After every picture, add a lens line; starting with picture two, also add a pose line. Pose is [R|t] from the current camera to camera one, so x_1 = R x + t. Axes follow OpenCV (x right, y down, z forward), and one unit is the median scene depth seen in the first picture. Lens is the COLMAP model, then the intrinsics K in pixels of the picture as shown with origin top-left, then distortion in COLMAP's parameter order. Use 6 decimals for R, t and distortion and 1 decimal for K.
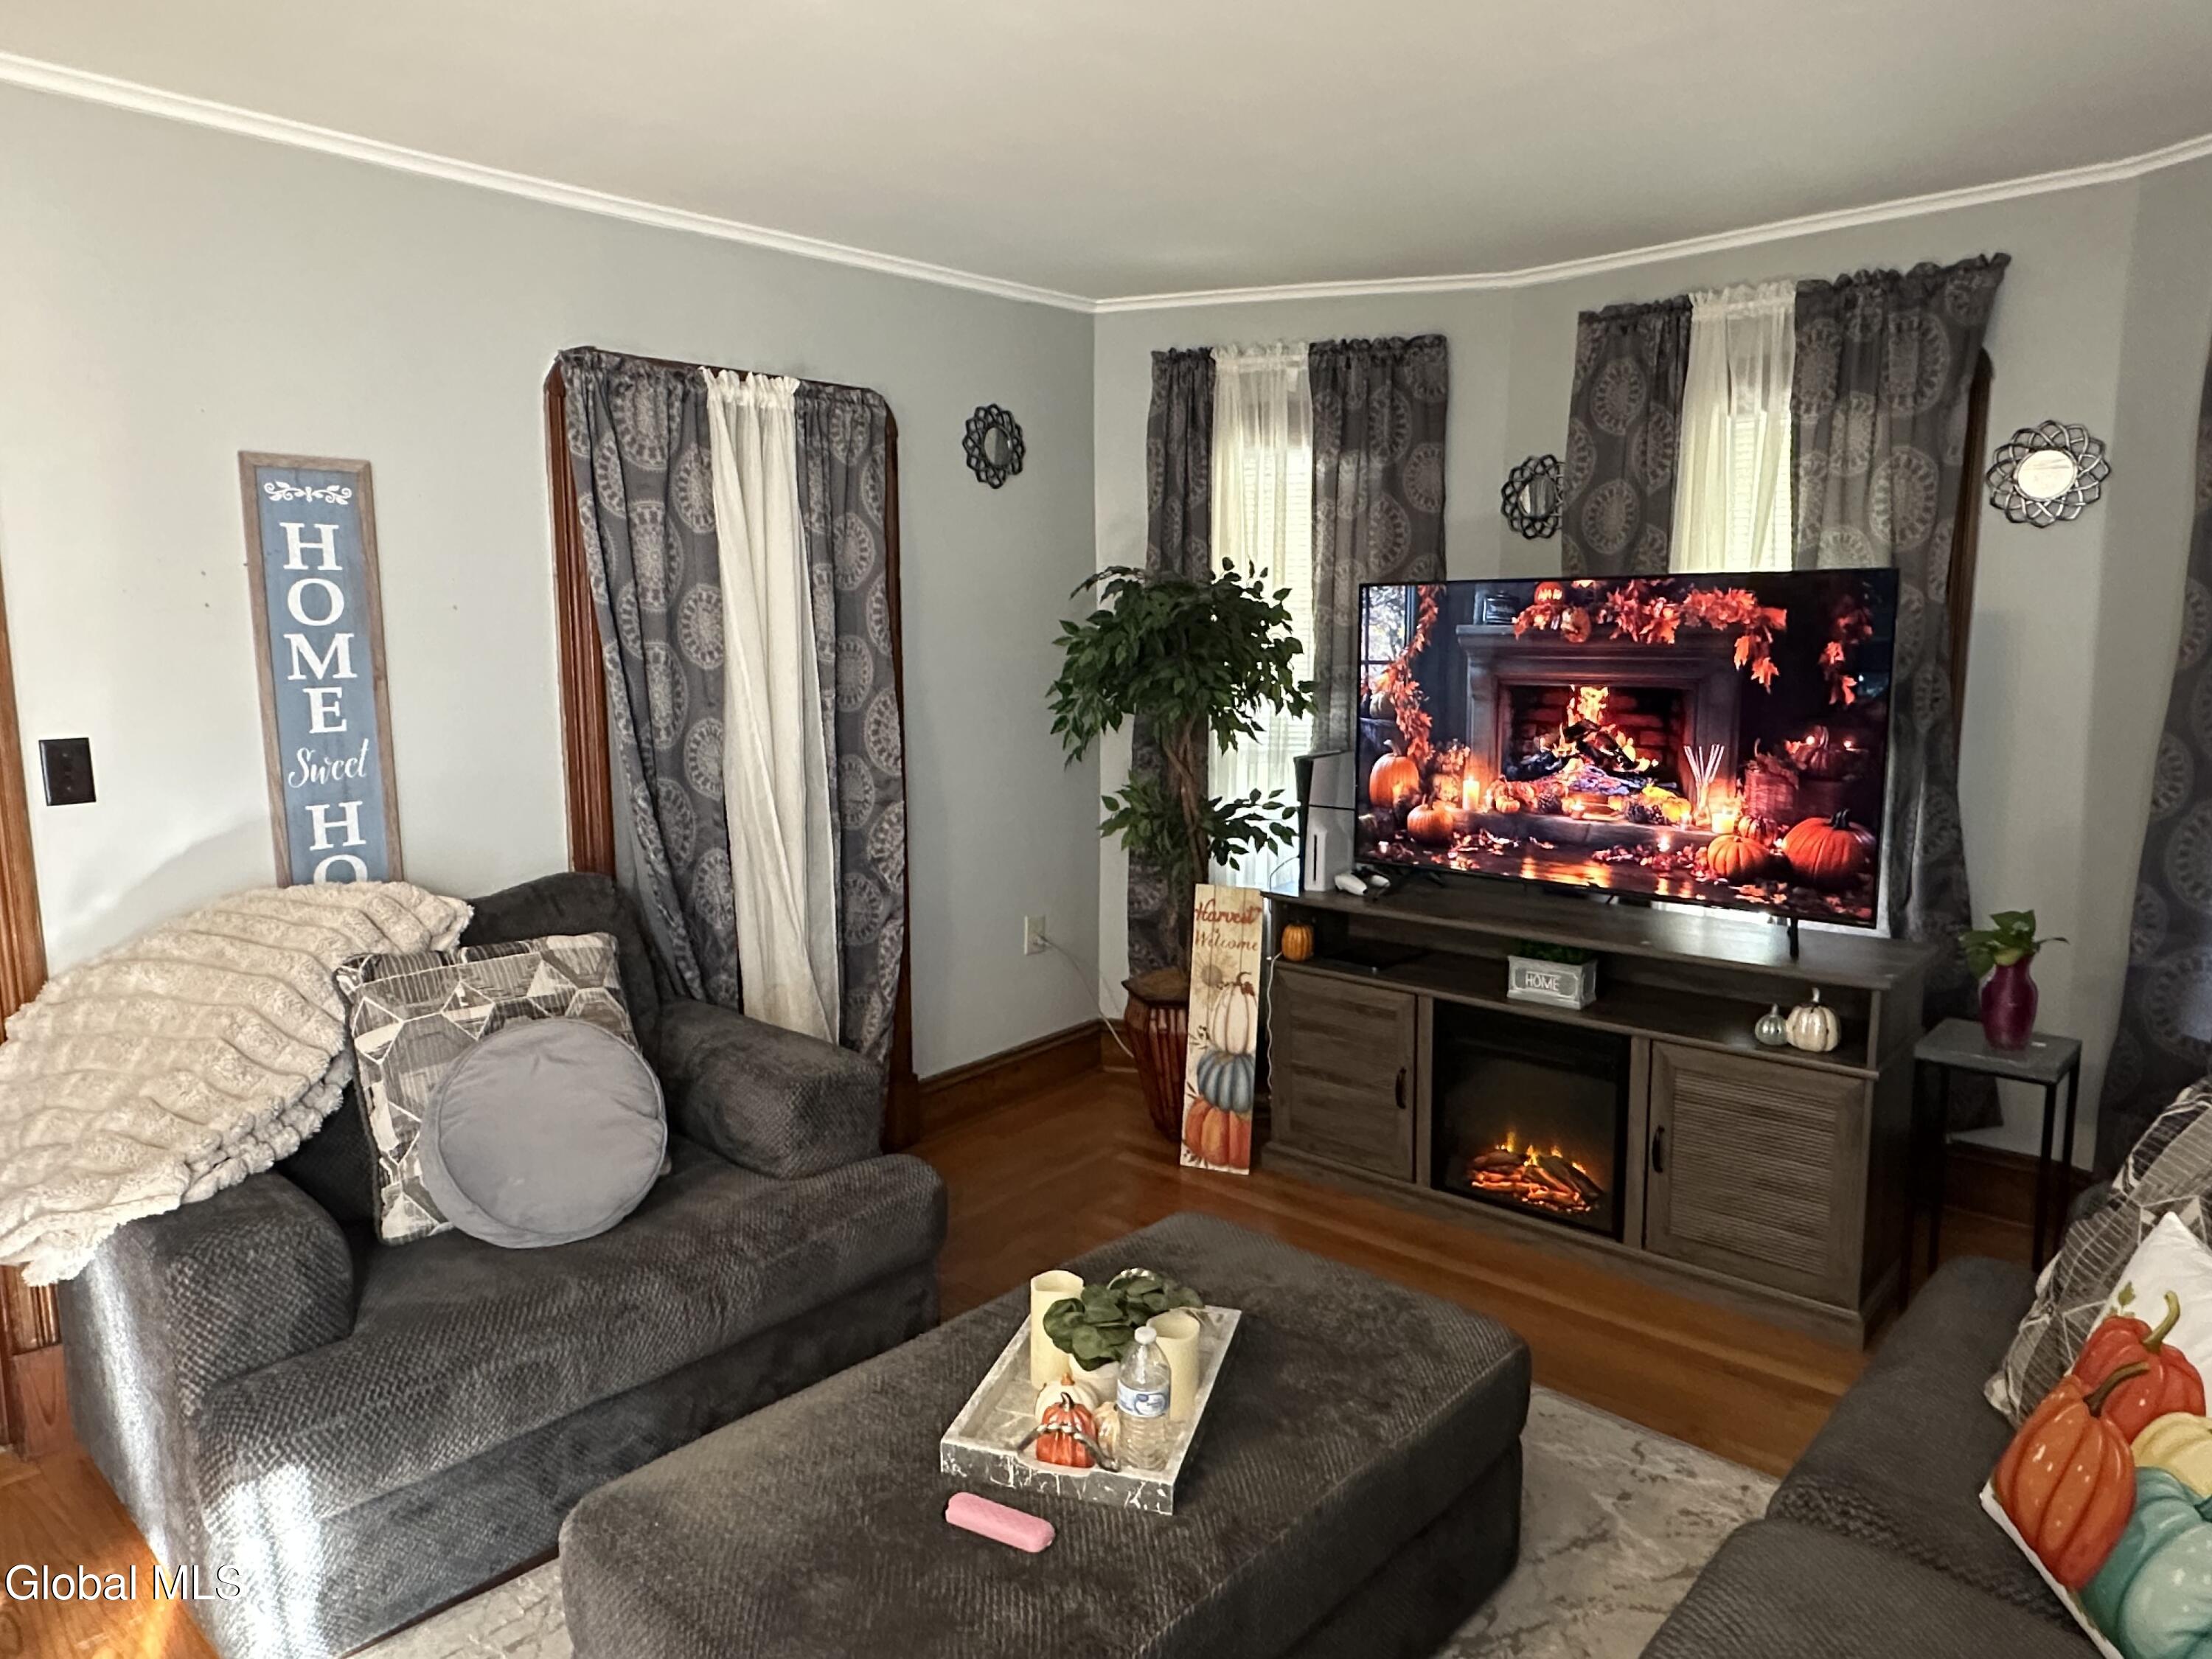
lens RADIAL K [[1403.7, 0, 1107.2], [0, 1403.7, 829.1], [0, 0, 1]] dist [0.005919, -0.003441]
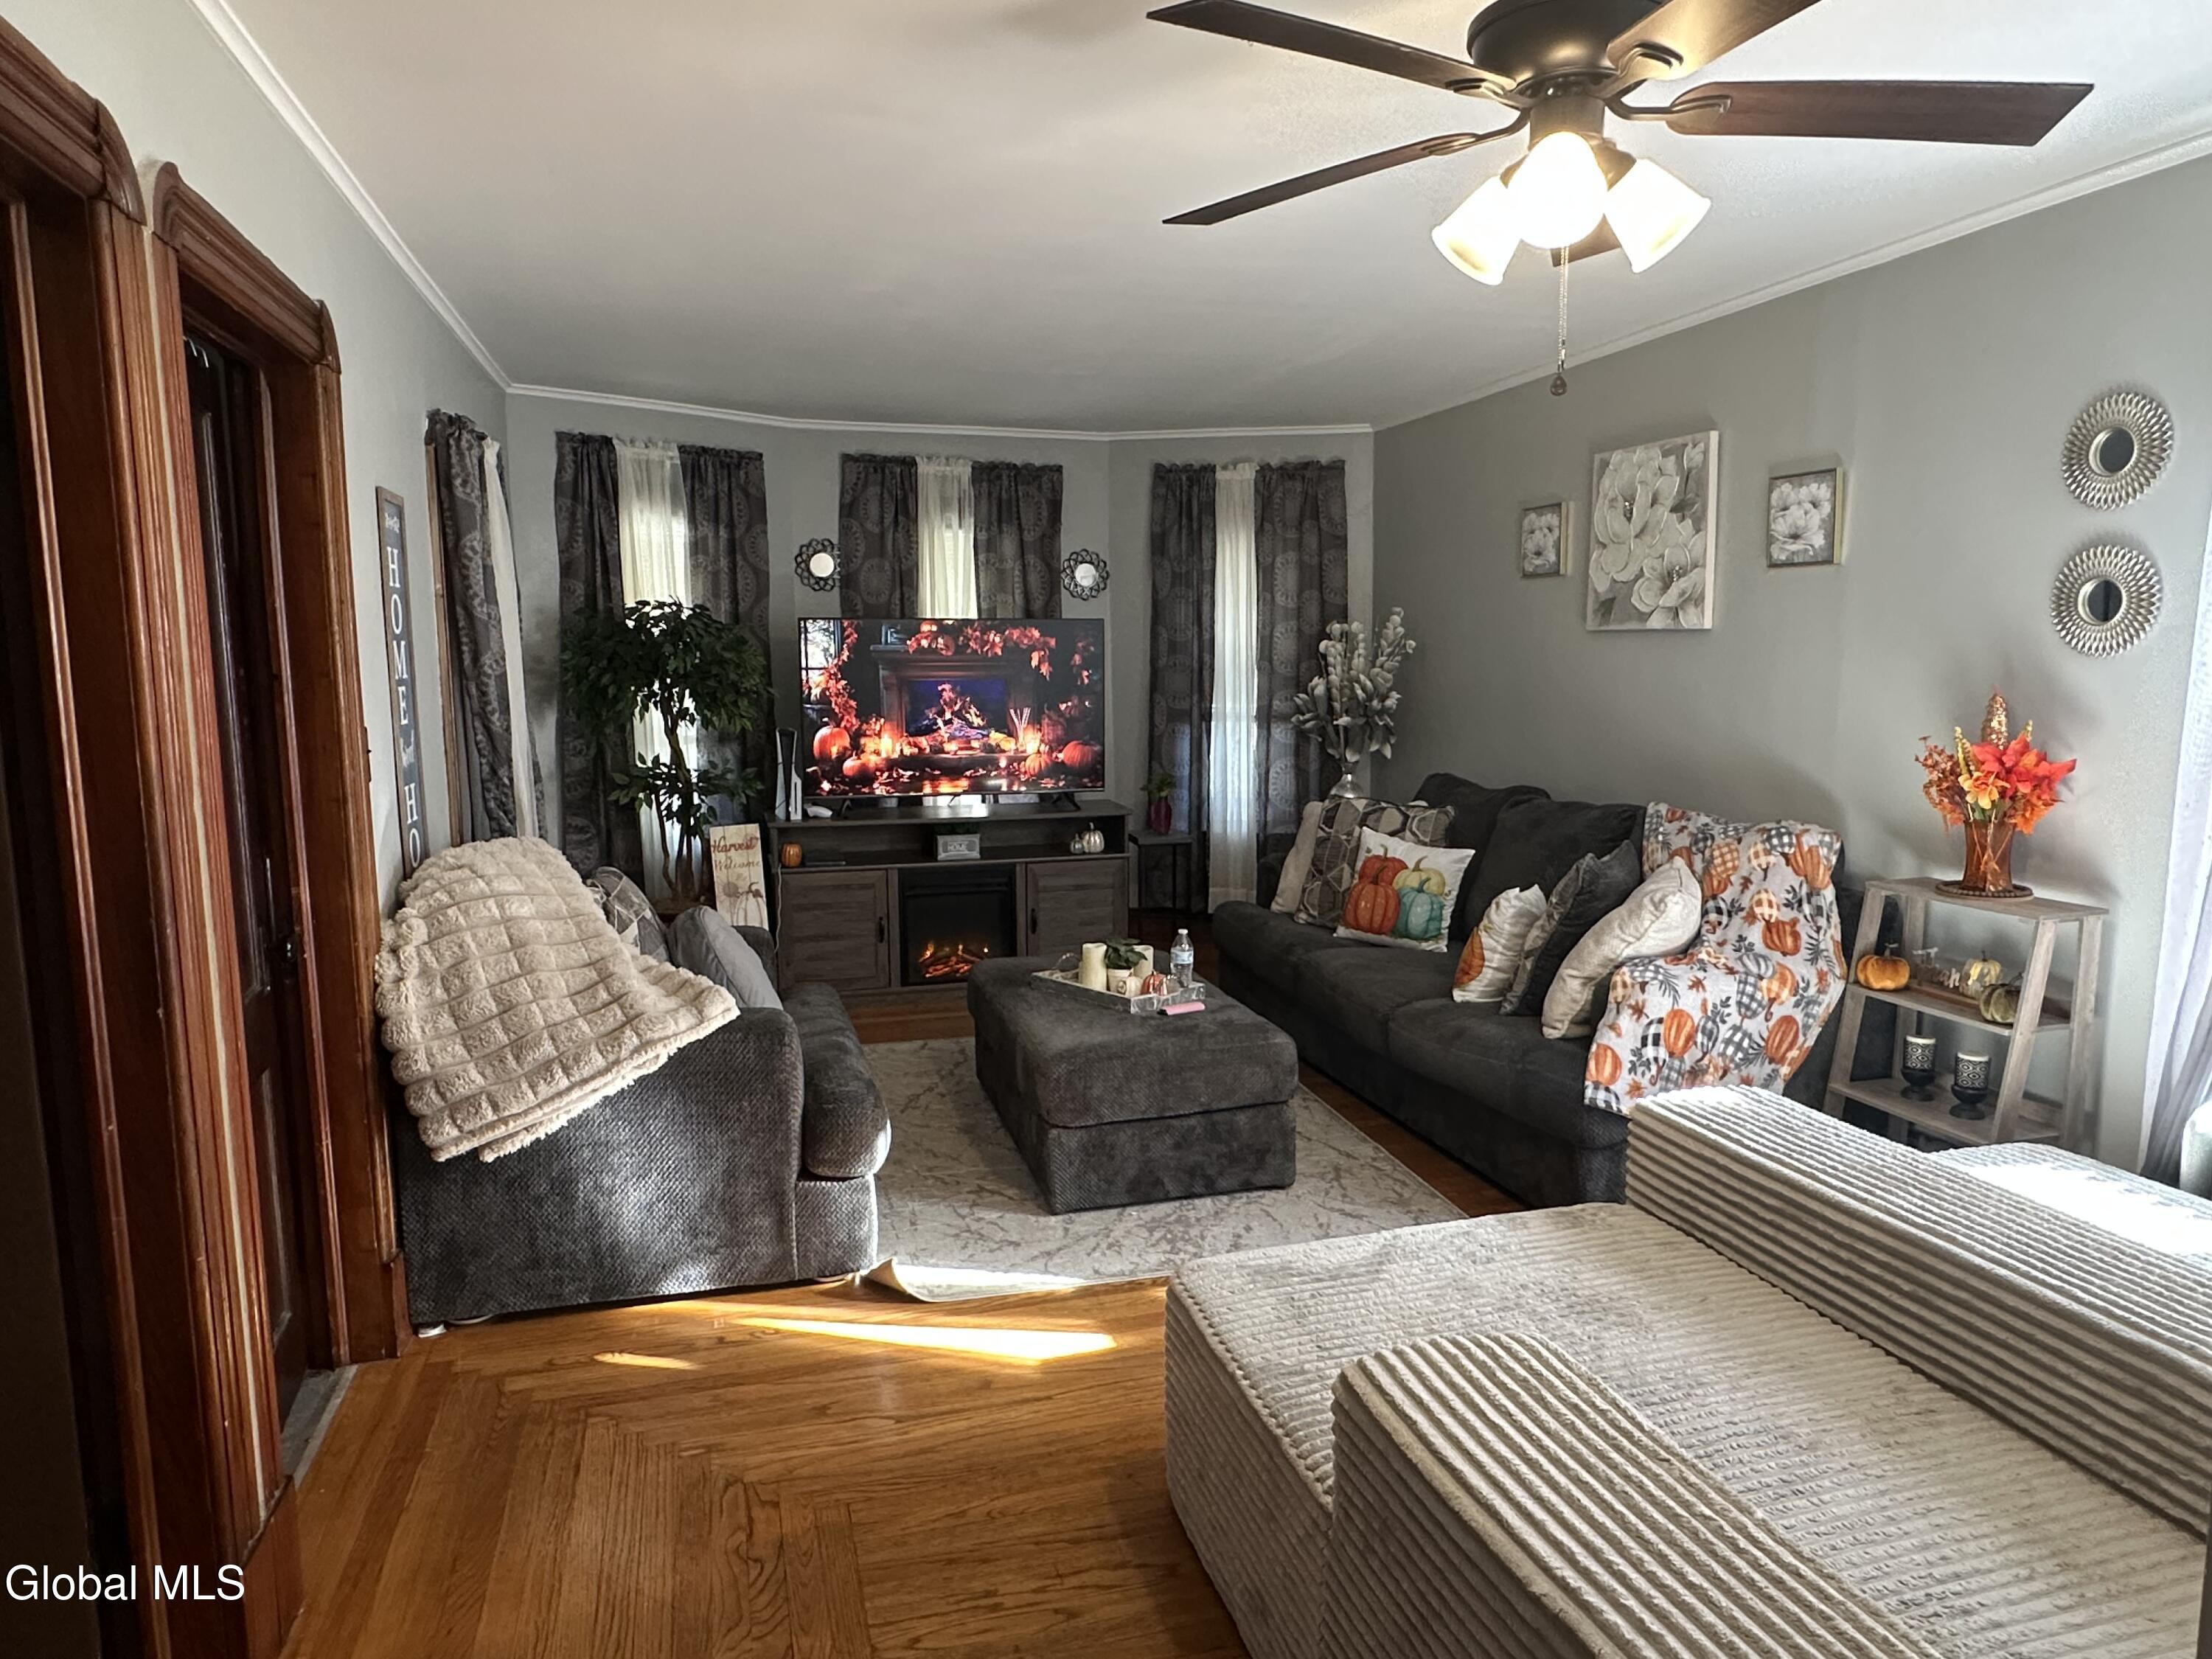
lens RADIAL K [[1403.7, 0, 1110.1], [0, 1403.7, 837.1], [0, 0, 1]] dist [0.005919, -0.003441]
pose [[0.533046, -0.104922, 0.839555, -0.996526], [0.121078, 0.991528, 0.047041, 0.034170], [-0.837378, 0.076576, 0.541234, -0.107074]]
